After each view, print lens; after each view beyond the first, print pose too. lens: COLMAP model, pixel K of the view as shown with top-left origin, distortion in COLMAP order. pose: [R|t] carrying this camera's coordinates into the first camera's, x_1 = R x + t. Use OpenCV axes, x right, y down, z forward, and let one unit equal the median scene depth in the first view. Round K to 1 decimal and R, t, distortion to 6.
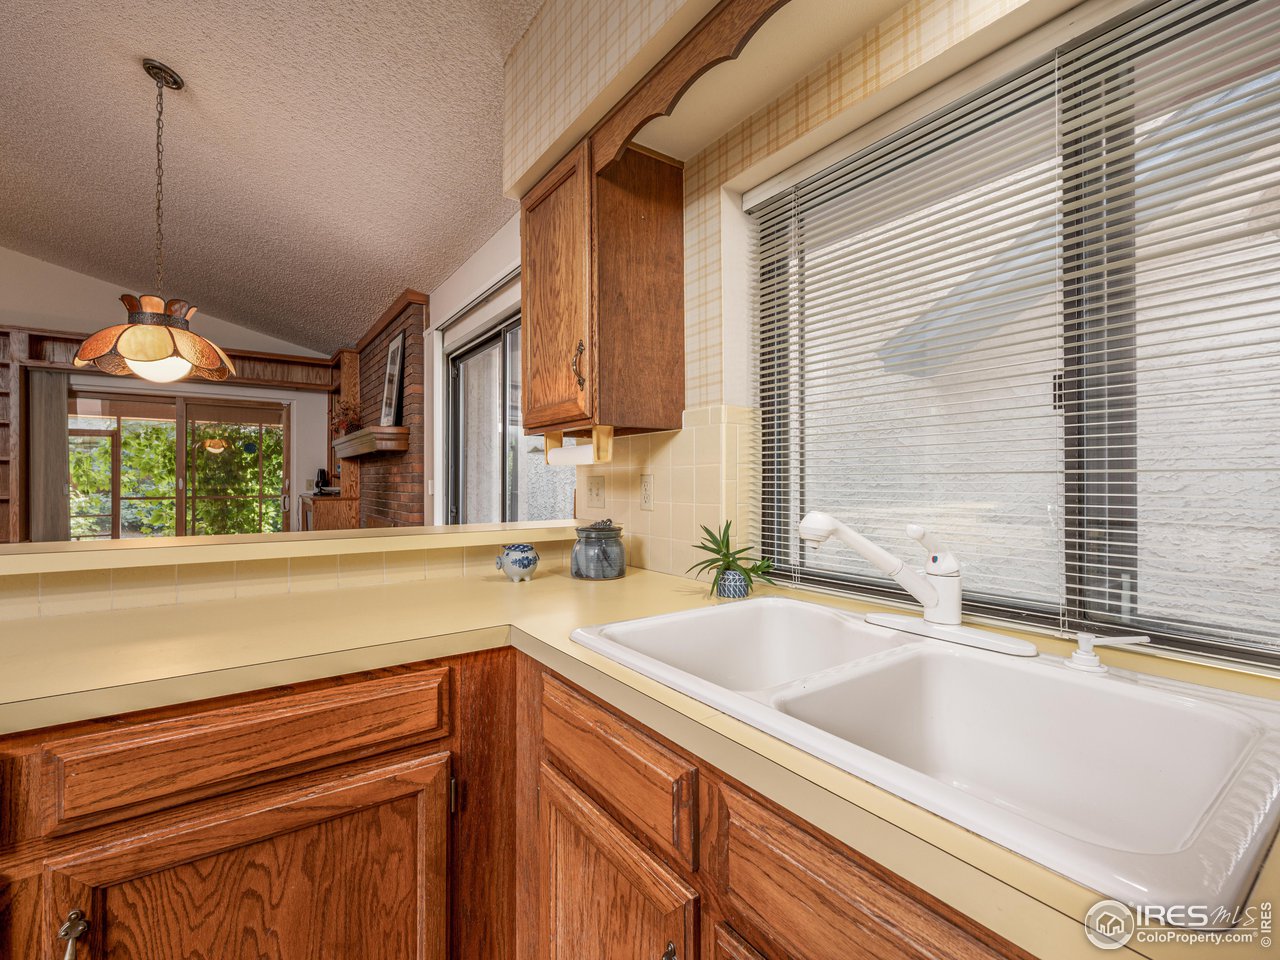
lens RADIAL K [[566.6, 0, 637.1], [0, 566.6, 479.1], [0, 0, 1]] dist [-0.000214, -0.000739]
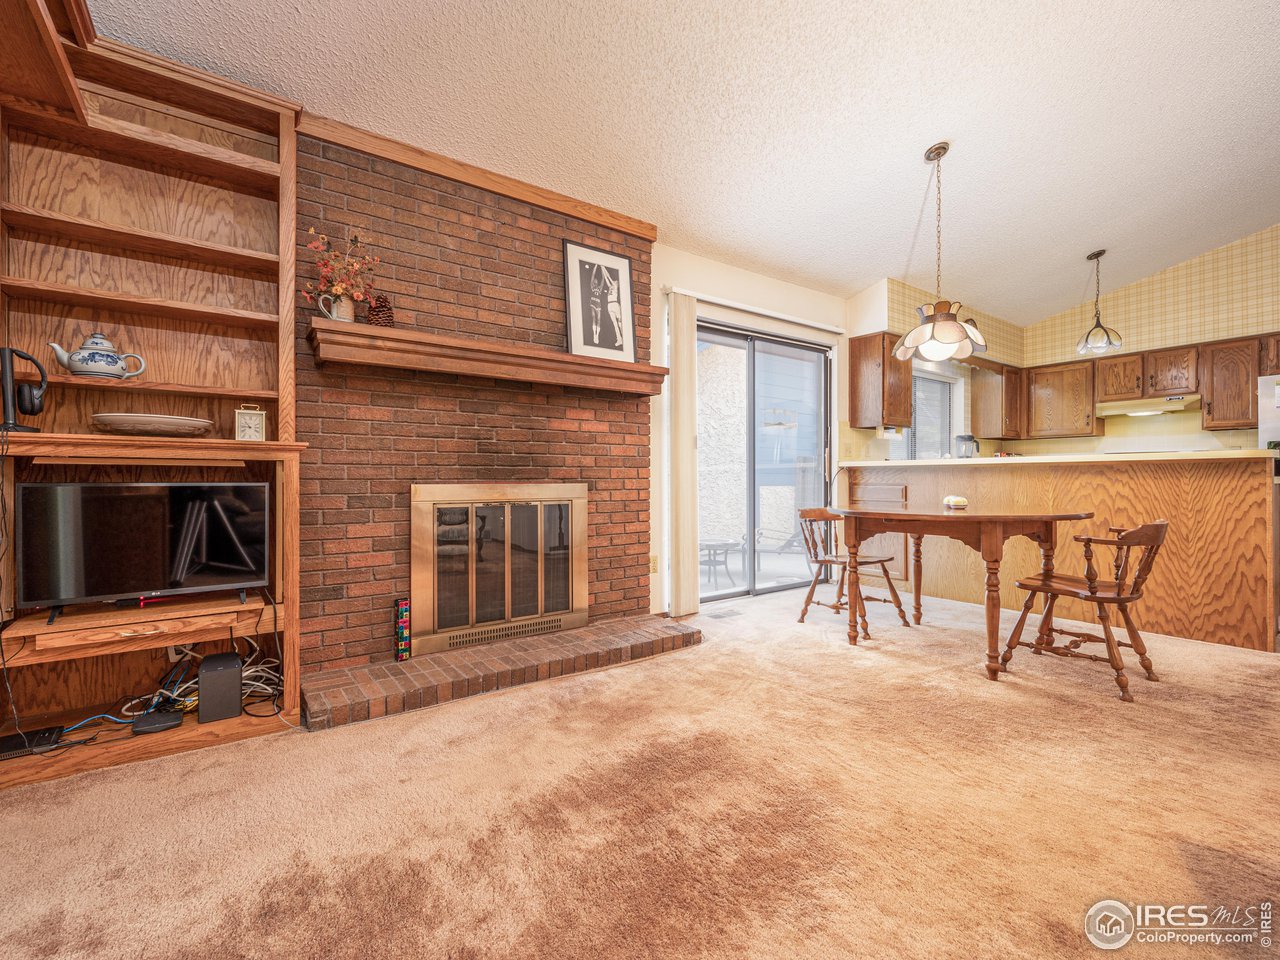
lens RADIAL K [[566.6, 0, 637.1], [0, 566.6, 479.1], [0, 0, 1]] dist [-0.000214, -0.000739]
pose [[-0.002962, -0.003326, 0.999990, -3.020625], [-0.002427, 0.999992, 0.003319, 0.173197], [-0.999993, -0.002417, -0.002970, 2.330664]]
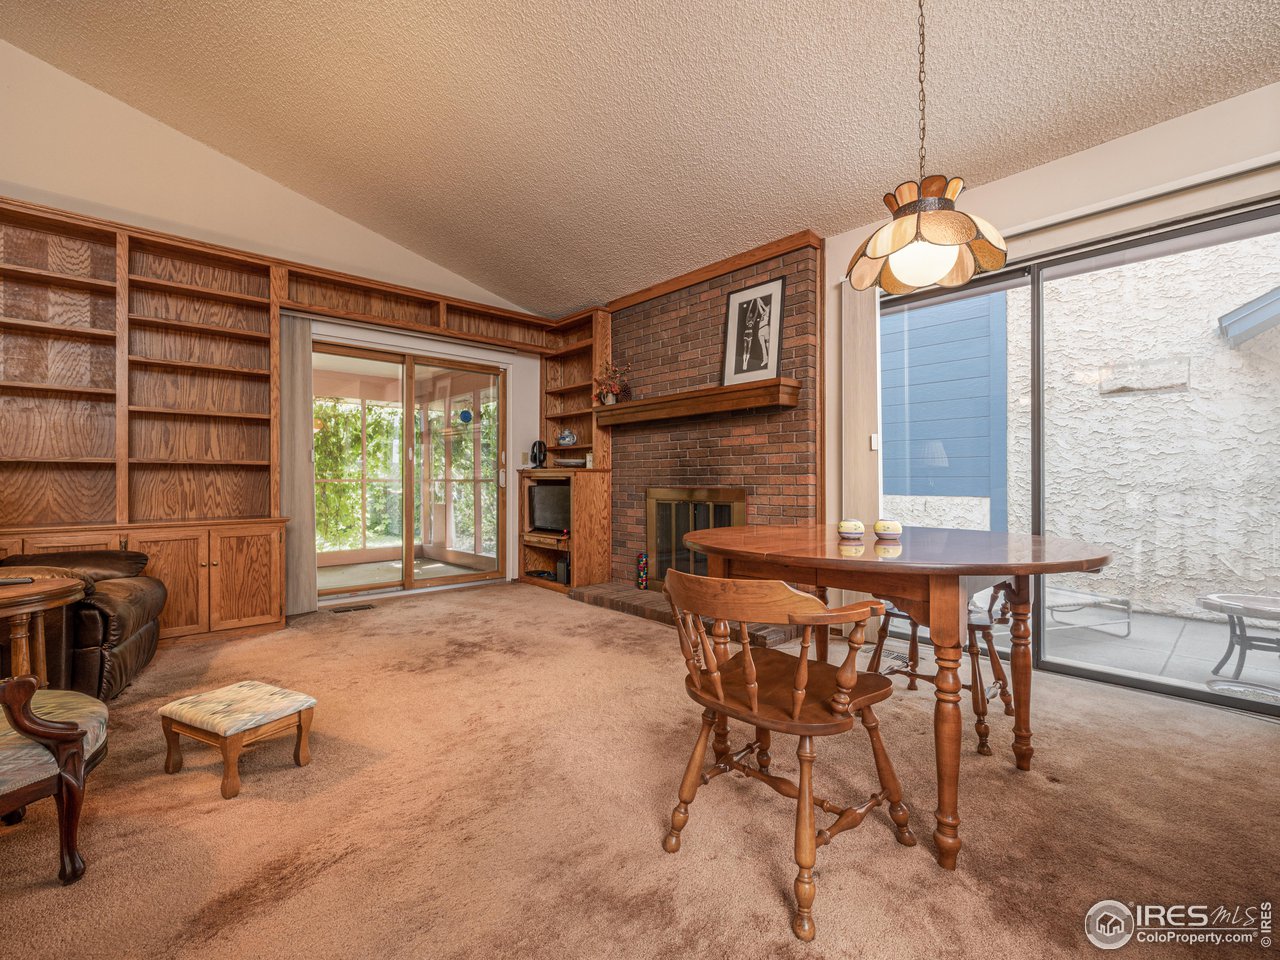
lens RADIAL K [[566.6, 0, 637.1], [0, 566.6, 479.1], [0, 0, 1]] dist [-0.000214, -0.000739]
pose [[0.992683, -0.002137, 0.120729, -1.788476], [0.002168, 0.999998, -0.000132, 0.154306], [-0.120728, 0.000393, 0.992686, 0.268992]]
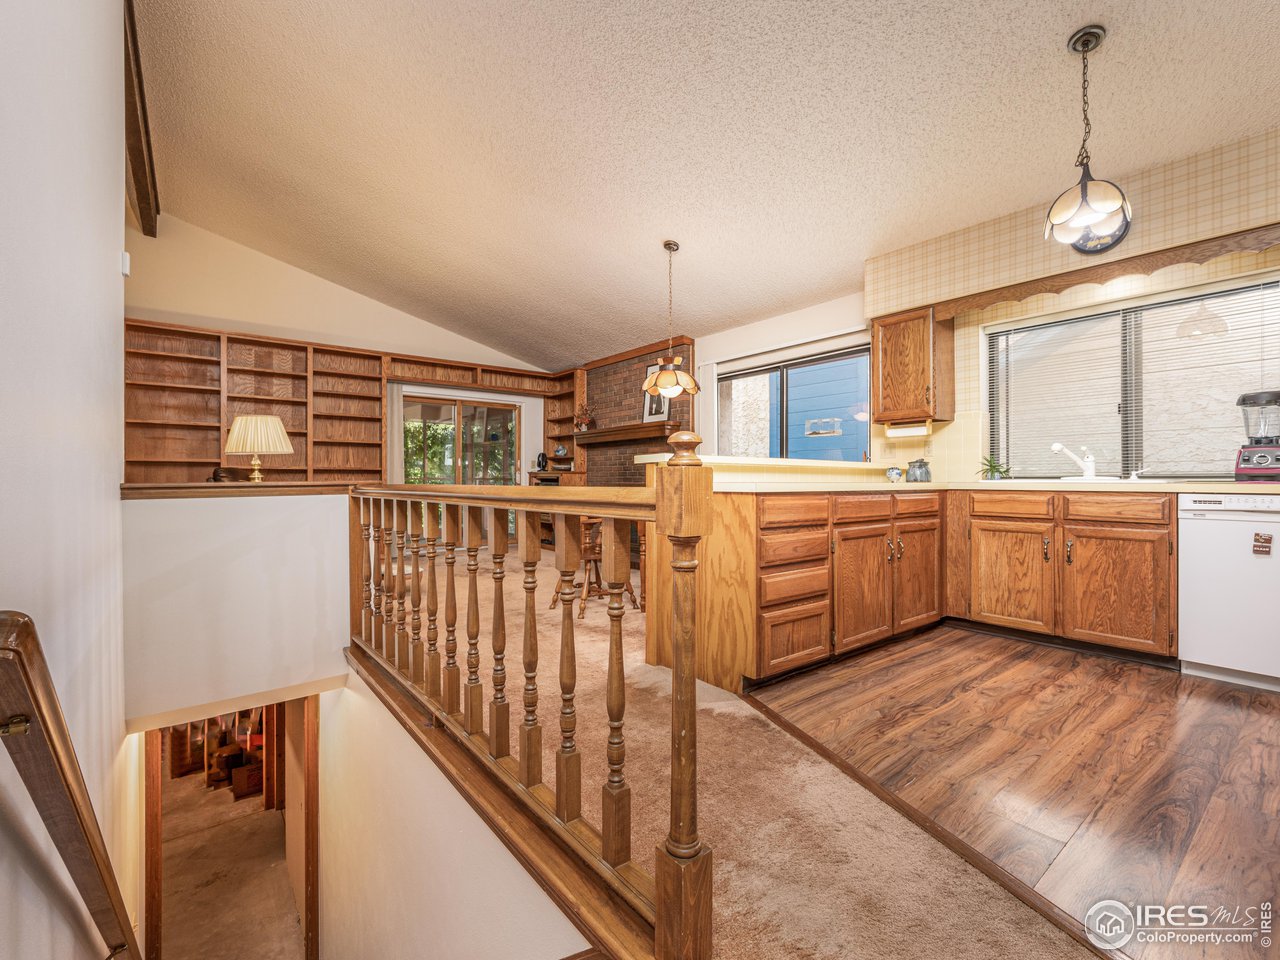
lens RADIAL K [[566.6, 0, 637.1], [0, 566.6, 479.1], [0, 0, 1]] dist [-0.000214, -0.000739]
pose [[0.998747, -0.000991, 0.050032, -1.388423], [0.000923, 0.999999, 0.001383, 0.154381], [-0.050033, -0.001335, 0.998747, -1.342355]]
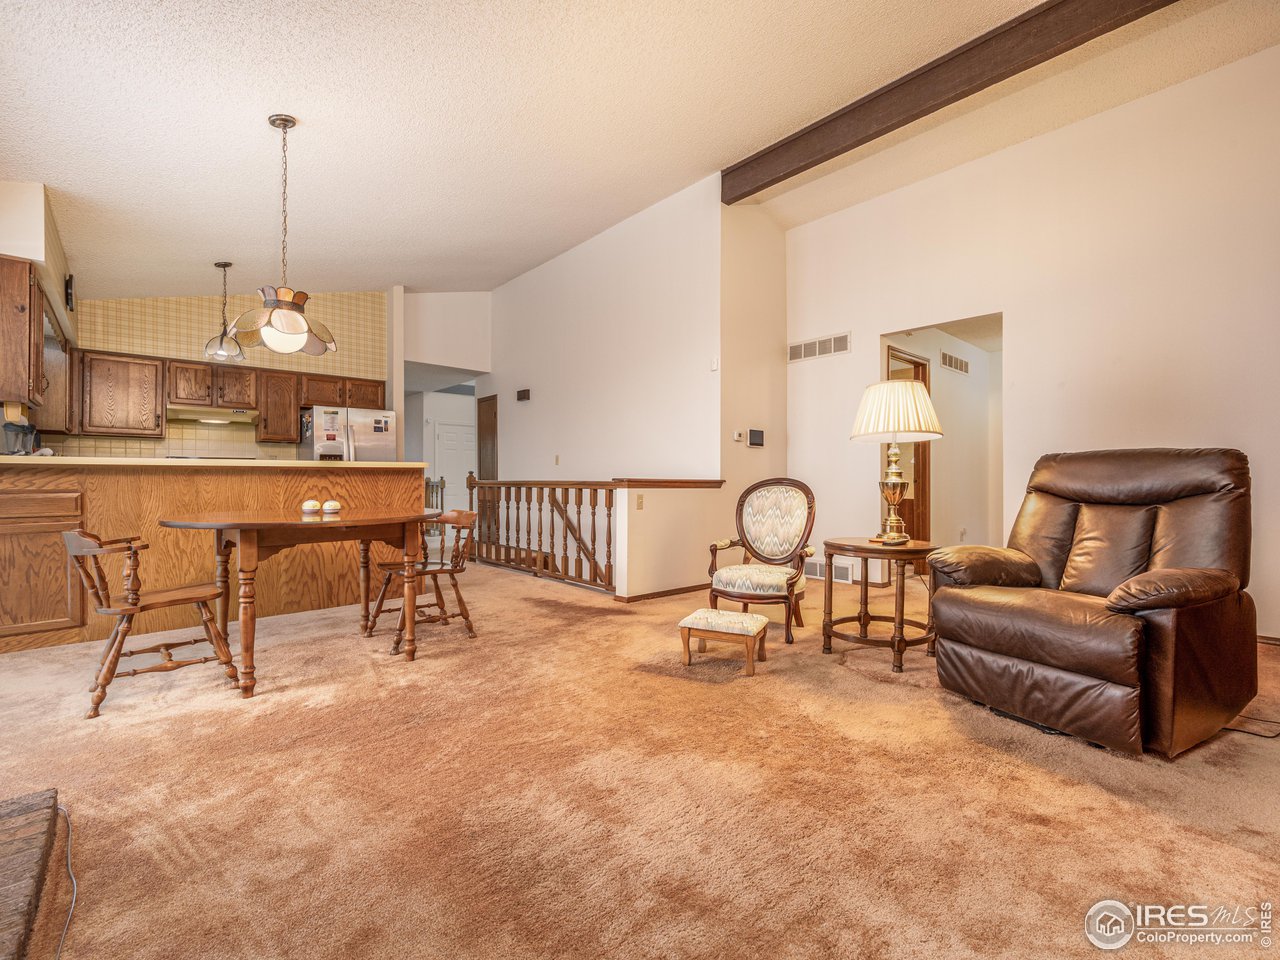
lens RADIAL K [[566.6, 0, 637.1], [0, 566.6, 479.1], [0, 0, 1]] dist [-0.000214, -0.000739]
pose [[-0.993730, 0.001392, -0.111799, -1.980298], [0.001817, 0.999991, -0.003701, 0.173564], [0.111793, -0.003881, -0.993724, 3.161237]]
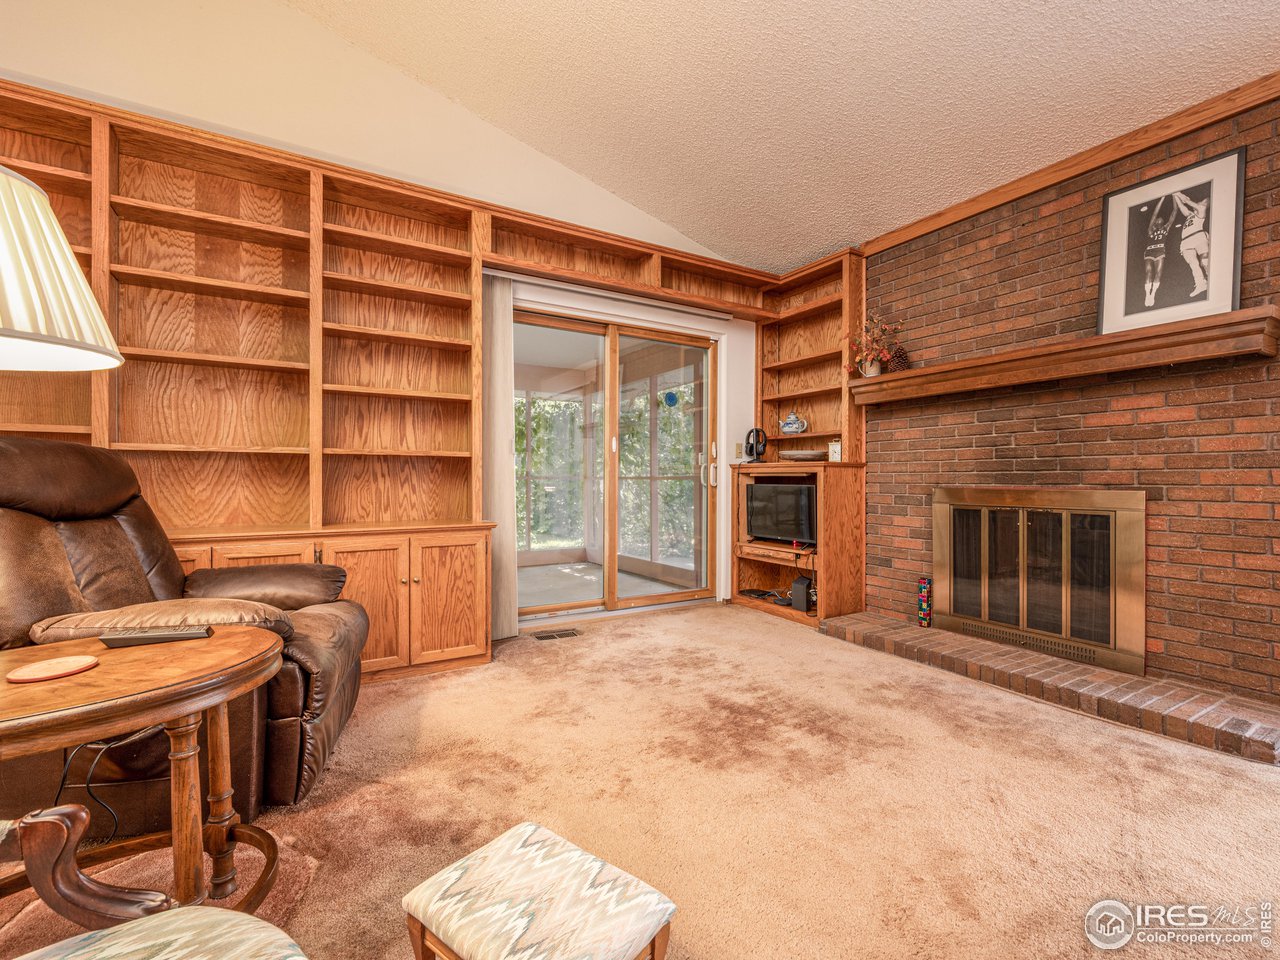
lens RADIAL K [[566.6, 0, 637.1], [0, 566.6, 479.1], [0, 0, 1]] dist [-0.000214, -0.000739]
pose [[0.996926, 0.000649, -0.078352, -2.290567], [-0.000509, 0.999998, 0.001801, 0.161722], [0.078353, -0.001756, 0.996924, 0.903972]]
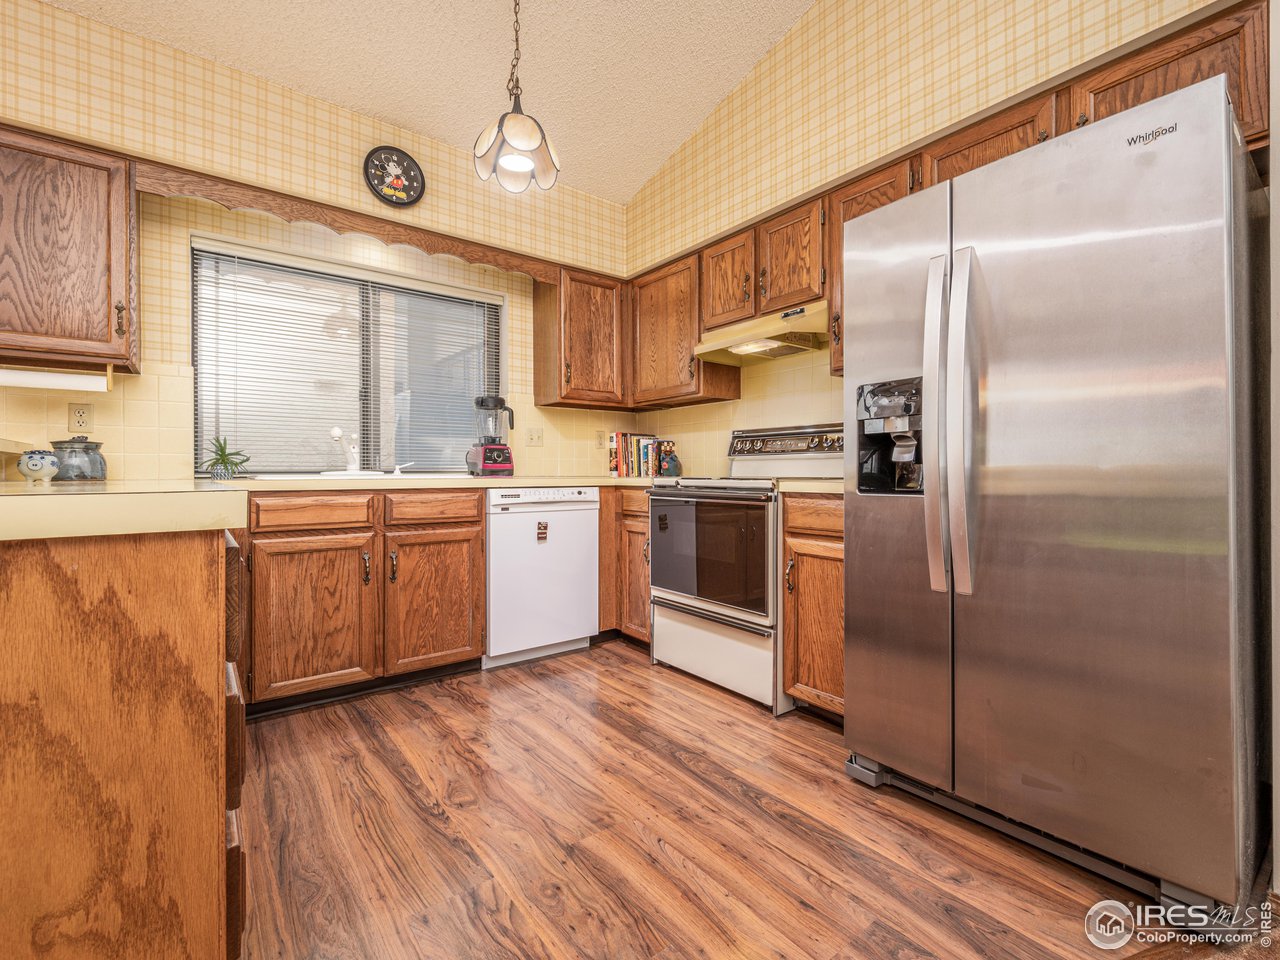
lens RADIAL K [[574.6, 0, 647.7], [0, 574.6, 471.9], [0, 0, 1]] dist [-0.000125, -0.000299]
pose [[-0.045827, 0.000931, 0.998949, -1.399762], [-0.001086, 0.999999, -0.000982, 0.153011], [-0.998949, -0.001130, -0.045826, -0.197167]]
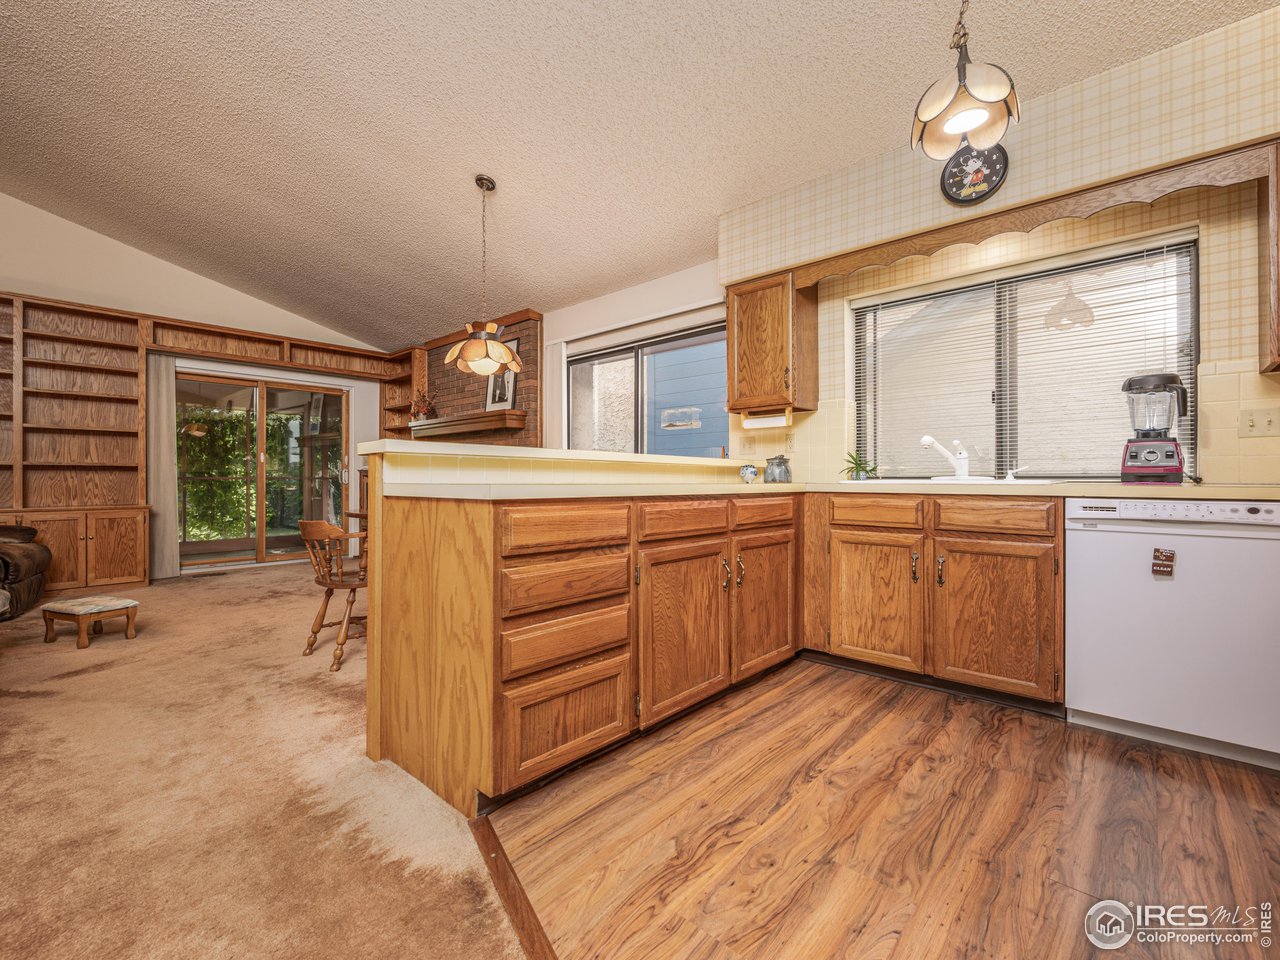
lens RADIAL K [[566.6, 0, 637.1], [0, 566.6, 479.1], [0, 0, 1]] dist [-0.000214, -0.000739]
pose [[0.977223, 0.000291, 0.212213, -0.989554], [-0.000735, 0.999998, 0.002012, 0.155171], [-0.212212, -0.002122, 0.977221, -0.860251]]
